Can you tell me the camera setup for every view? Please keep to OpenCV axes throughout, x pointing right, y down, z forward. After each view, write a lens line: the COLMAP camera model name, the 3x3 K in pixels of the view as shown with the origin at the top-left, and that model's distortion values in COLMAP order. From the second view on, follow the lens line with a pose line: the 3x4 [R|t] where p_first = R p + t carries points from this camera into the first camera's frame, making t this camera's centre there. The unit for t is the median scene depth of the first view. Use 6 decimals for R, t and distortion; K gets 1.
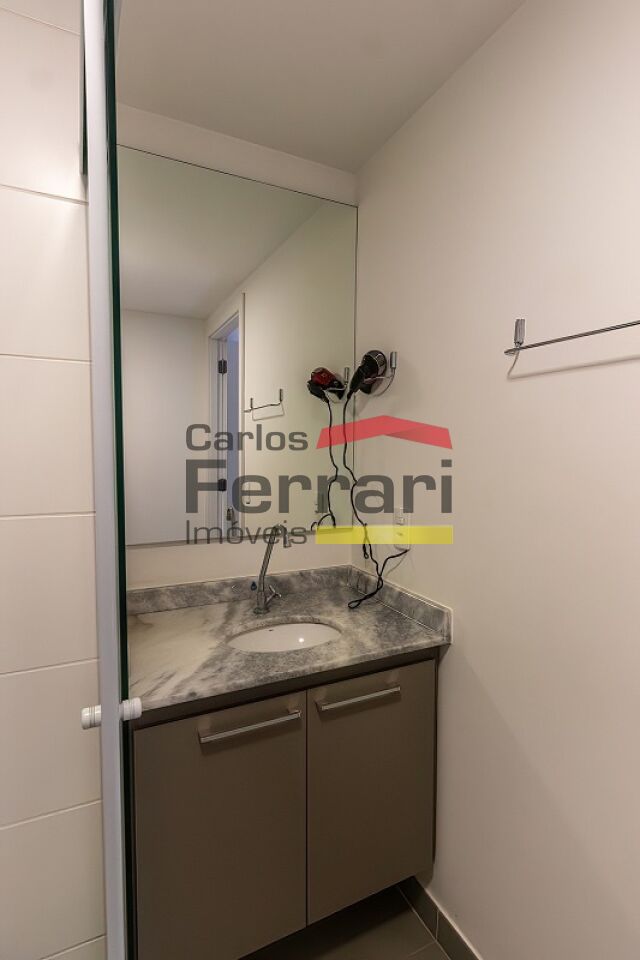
lens RADIAL K [[488.1, 0, 320.0], [0, 488.1, 480.0], [0, 0, 1]] dist [0.000002, 0.000009]
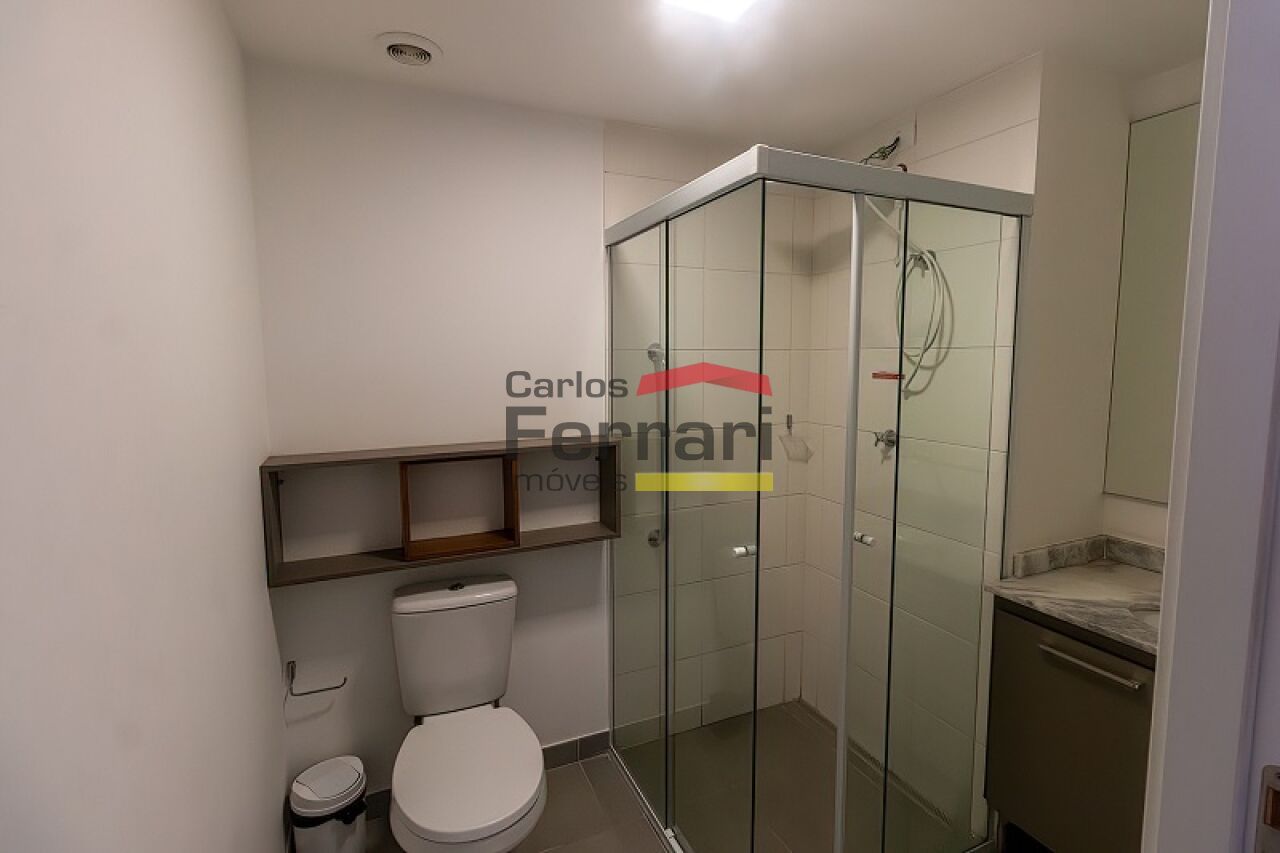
lens RADIAL K [[584.2, 0, 640.0], [0, 584.2, 426.5], [0, 0, 1]] dist [-0.002975, -0.000099]
pose [[-0.038882, 0.111318, -0.993024, 0.878443], [-0.055422, 0.992005, 0.113373, -0.098978], [0.997706, 0.059444, -0.032402, -0.005165]]
